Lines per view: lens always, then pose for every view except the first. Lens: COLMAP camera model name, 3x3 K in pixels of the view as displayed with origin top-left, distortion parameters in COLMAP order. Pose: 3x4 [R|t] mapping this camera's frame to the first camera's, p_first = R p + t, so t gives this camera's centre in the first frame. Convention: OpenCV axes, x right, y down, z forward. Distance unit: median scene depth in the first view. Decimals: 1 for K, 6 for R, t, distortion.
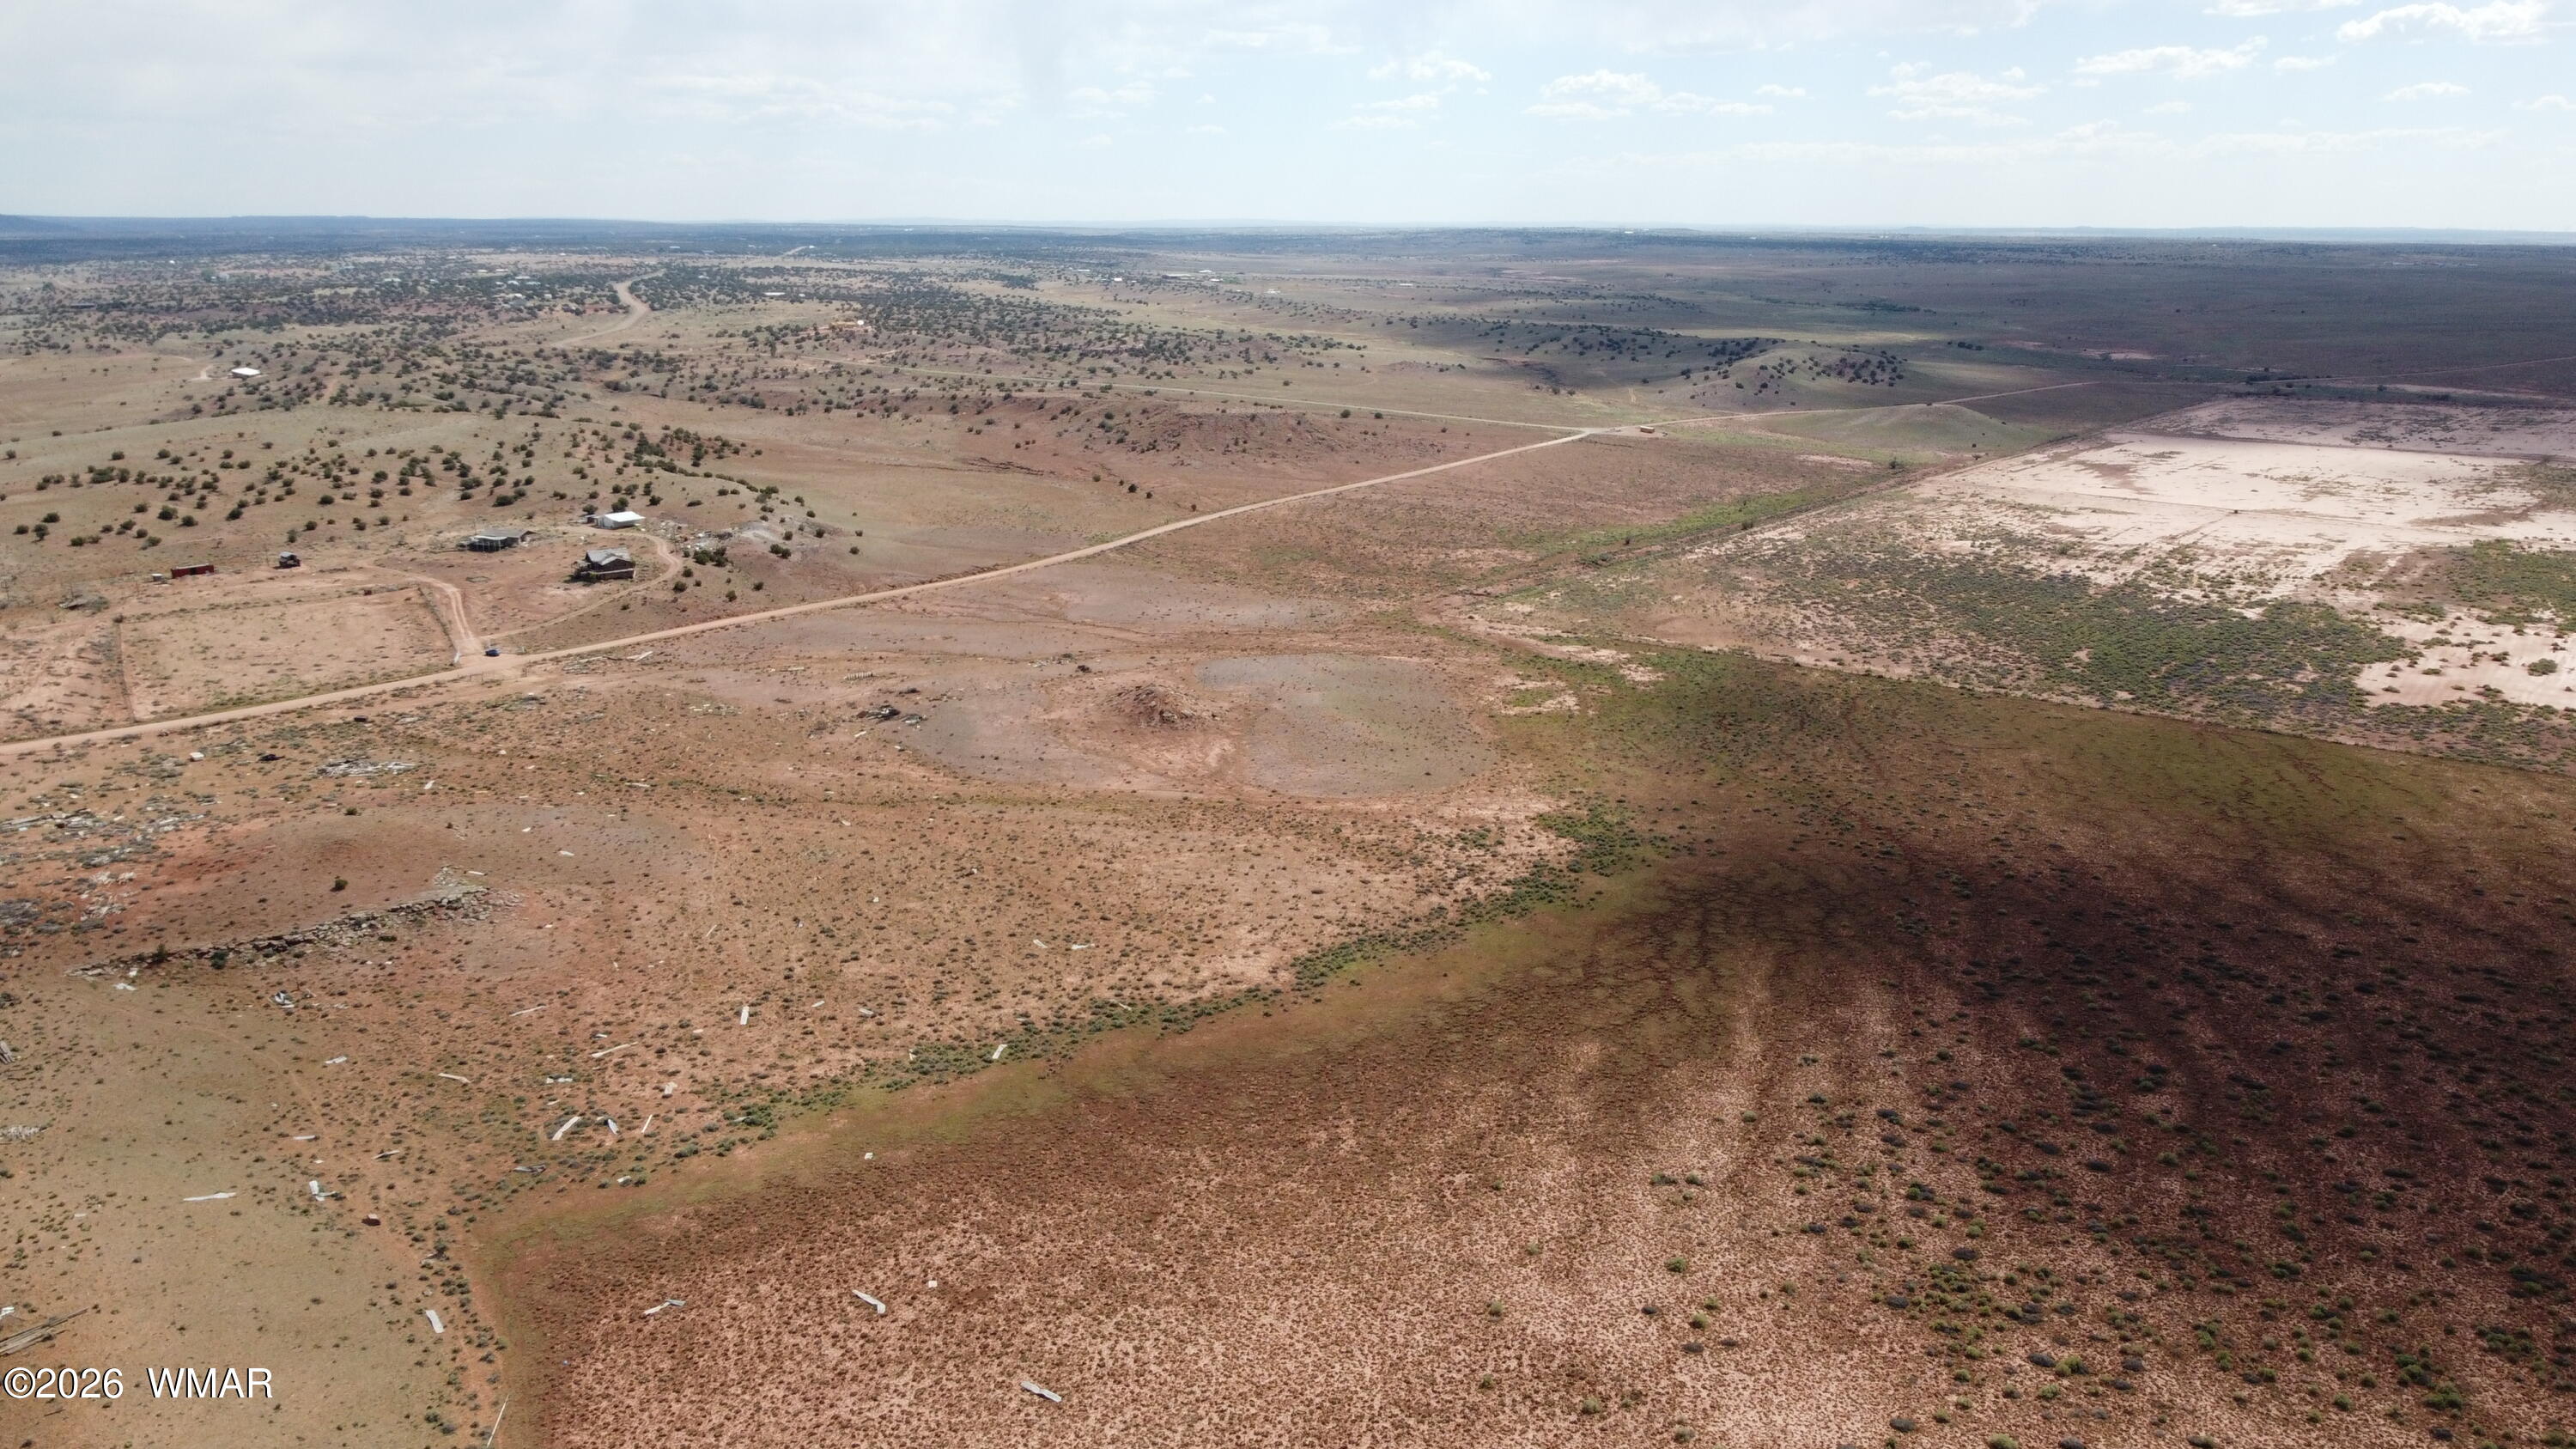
lens RADIAL K [[1948.5, 0, 1308.2], [0, 1948.5, 716.0], [0, 0, 1]] dist [0.005344, -0.012158]
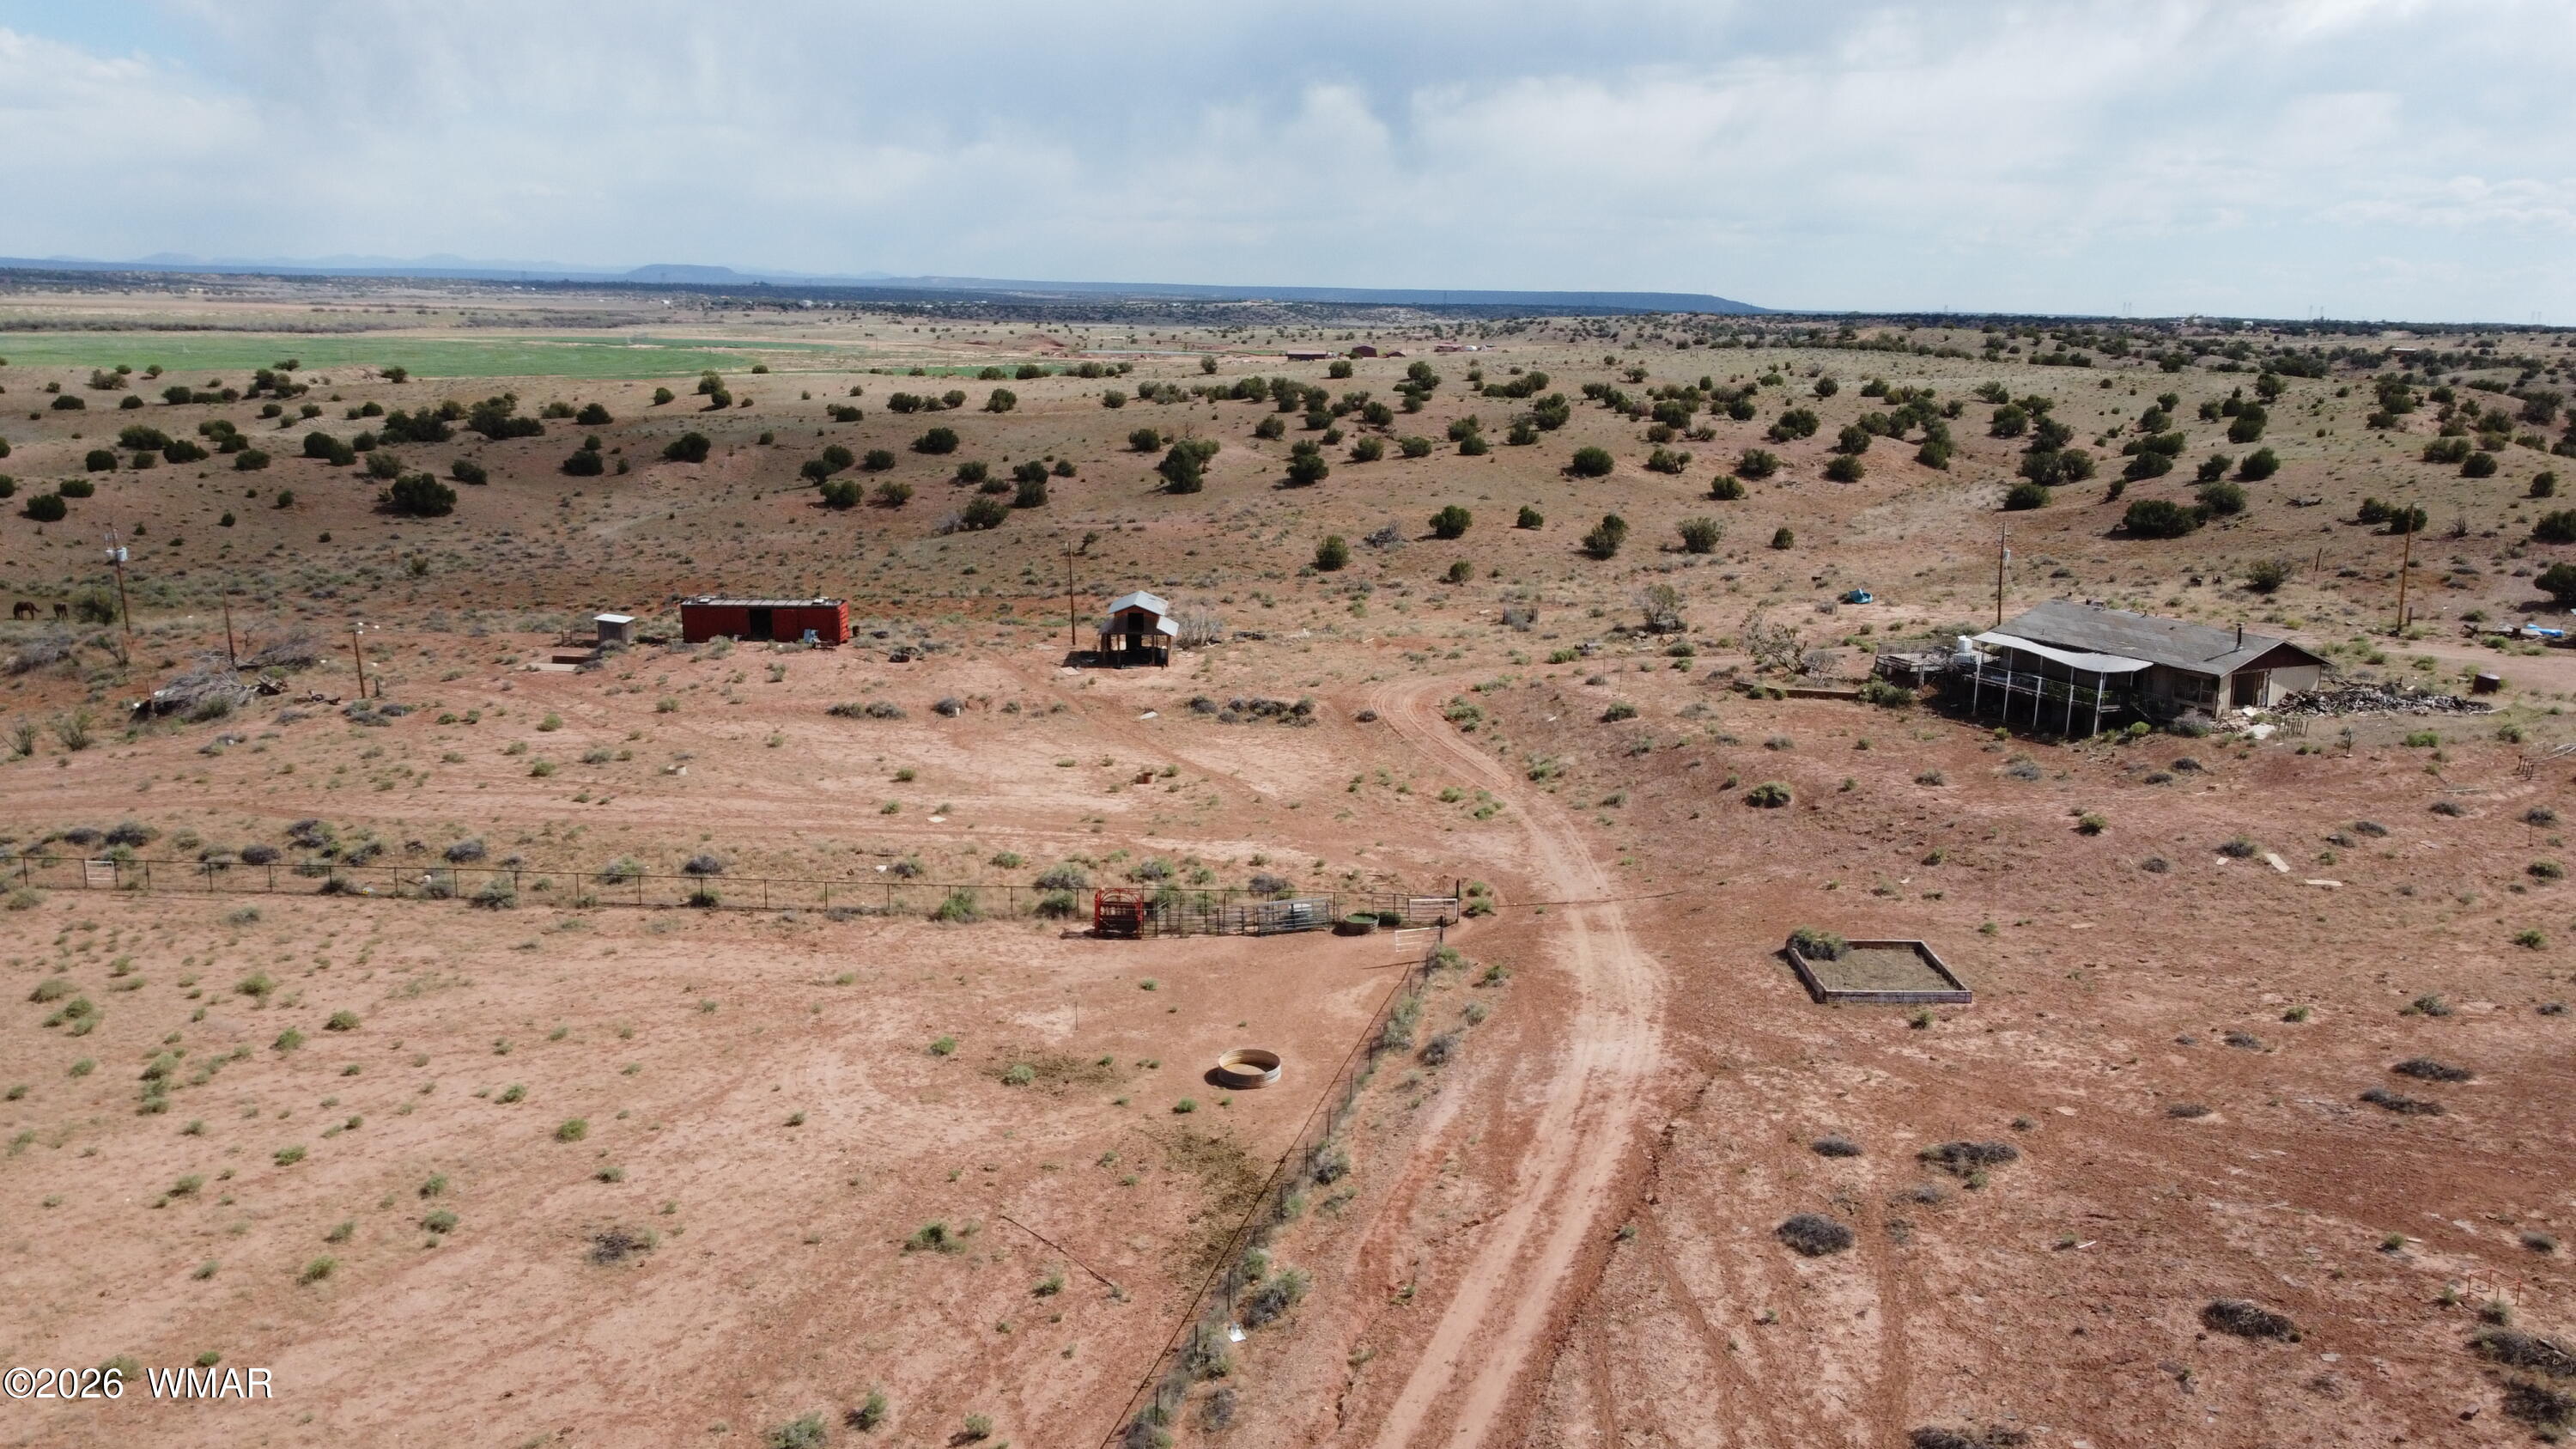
lens RADIAL K [[1948.5, 0, 1299.9], [0, 1948.5, 720.9], [0, 0, 1]] dist [0.005344, -0.012158]
pose [[0.697697, 0.157980, -0.698757, -0.453949], [-0.195635, 0.980324, 0.026301, -0.101427], [0.689163, 0.118351, 0.714876, 1.094491]]
